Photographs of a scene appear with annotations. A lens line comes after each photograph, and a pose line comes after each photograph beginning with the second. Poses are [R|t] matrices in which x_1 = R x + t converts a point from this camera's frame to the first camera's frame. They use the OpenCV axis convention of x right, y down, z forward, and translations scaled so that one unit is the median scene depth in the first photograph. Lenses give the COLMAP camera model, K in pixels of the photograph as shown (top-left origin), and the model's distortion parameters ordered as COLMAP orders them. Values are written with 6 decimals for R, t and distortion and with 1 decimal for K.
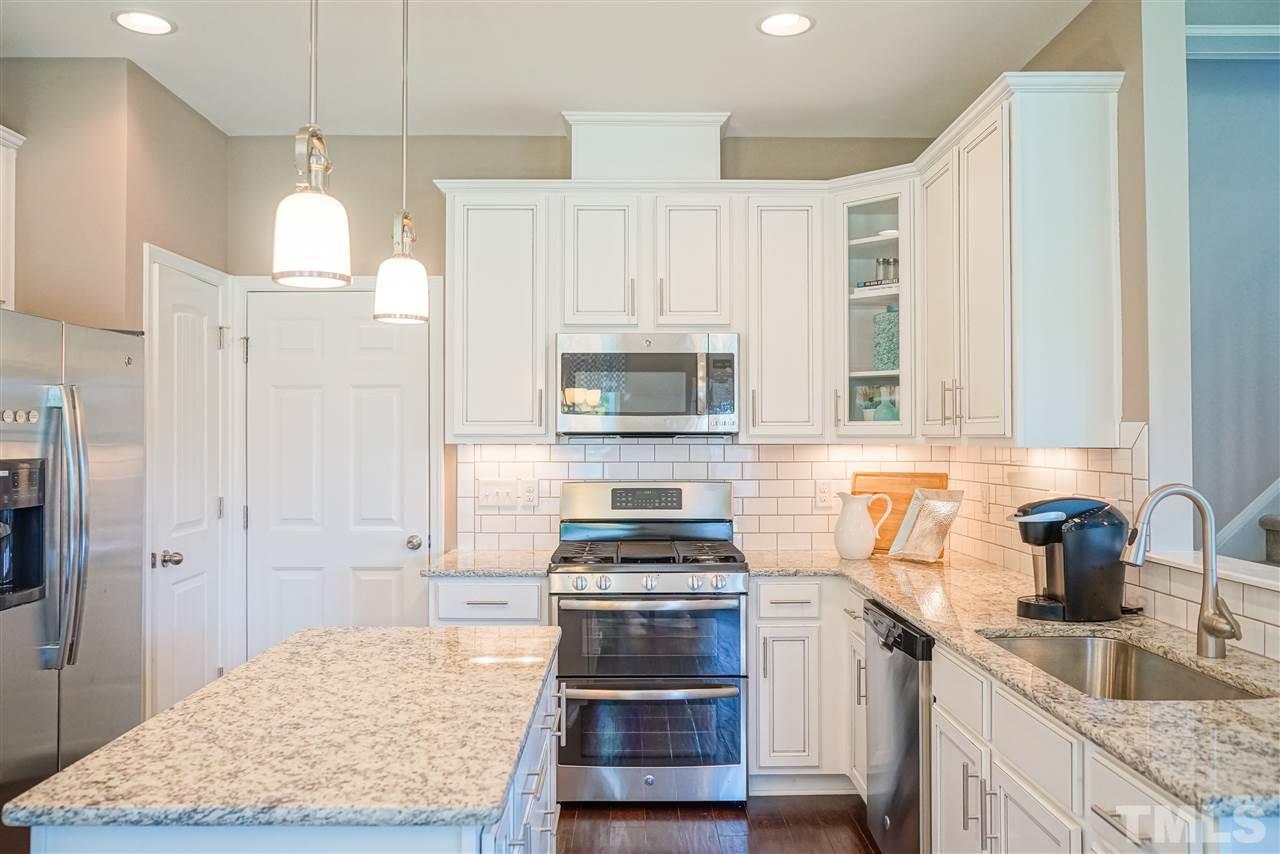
lens RADIAL K [[983.0, 0, 639.1], [0, 983.0, 424.4], [0, 0, 1]] dist [-0.016278, 0.010016]
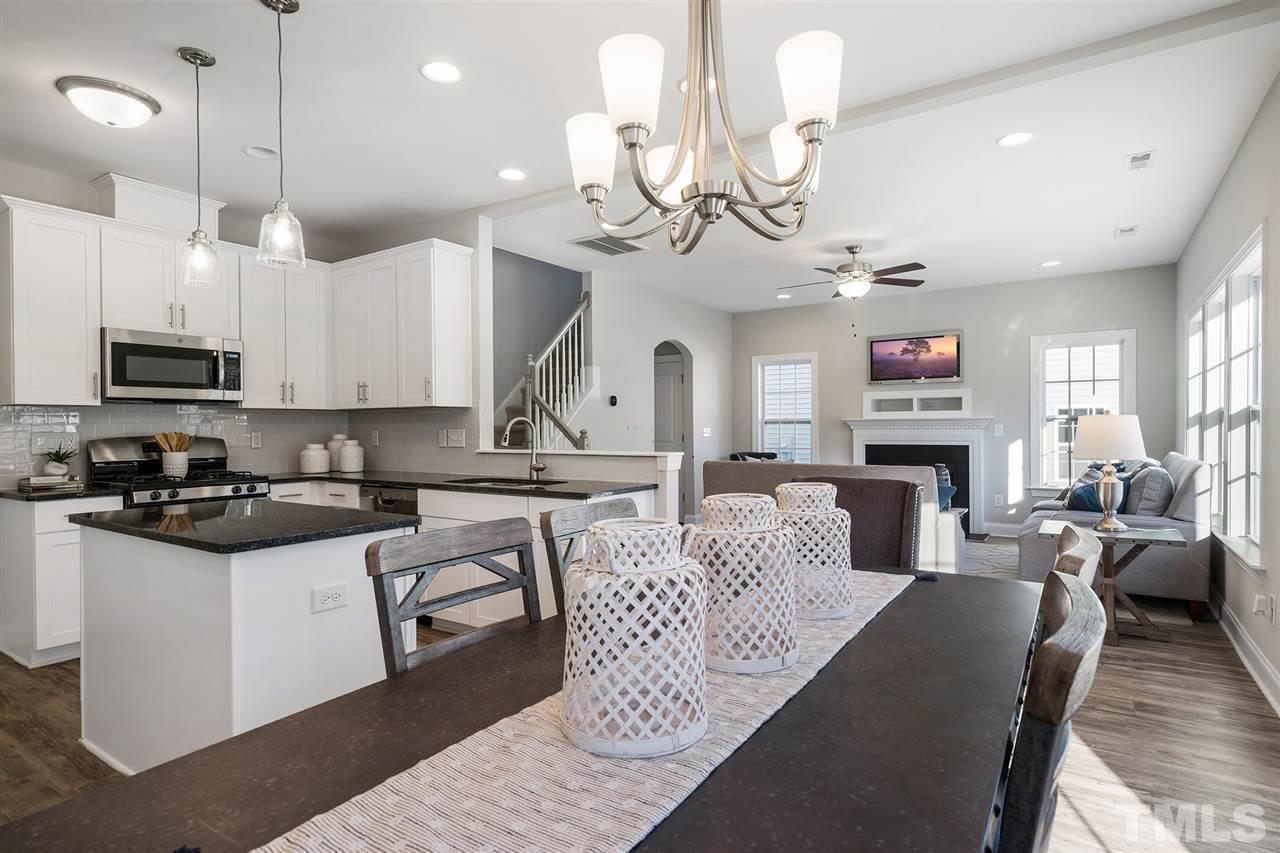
lens RADIAL K [[665.1, 0, 640.0], [0, 665.1, 430.5], [0, 0, 1]] dist [0.001451, 0.000100]
pose [[0.559078, -0.009710, 0.829058, -0.463761], [-0.004646, 0.999879, 0.014844, 0.039232], [-0.829102, -0.012151, 0.558966, -0.187425]]
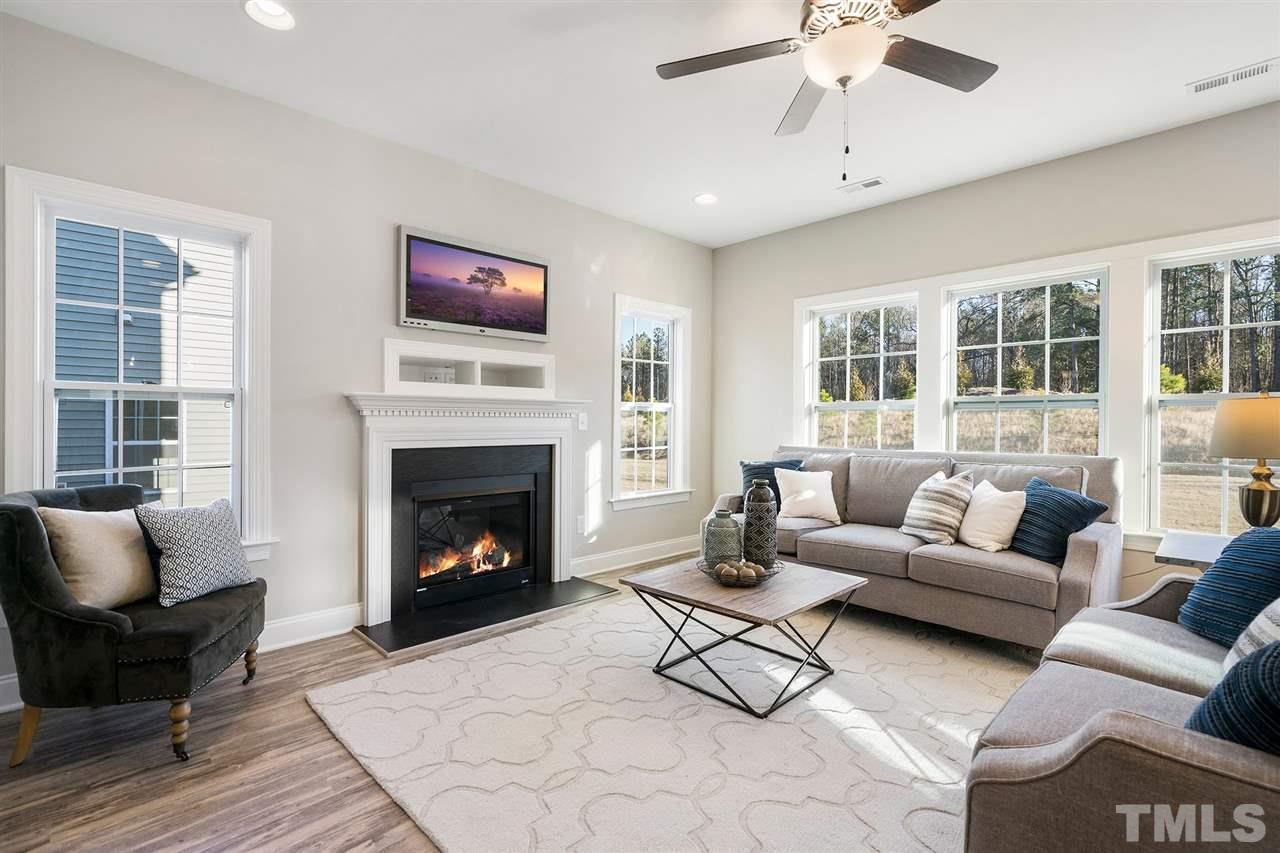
lens RADIAL K [[604.7, 0, 636.9], [0, 604.7, 406.4], [0, 0, 1]] dist [-0.000953, 0.000115]
pose [[-0.698071, 0.011635, 0.715934, 0.747260], [-0.017978, 0.999268, -0.033769, 0.070349], [-0.715802, -0.036444, -0.697351, 0.739830]]
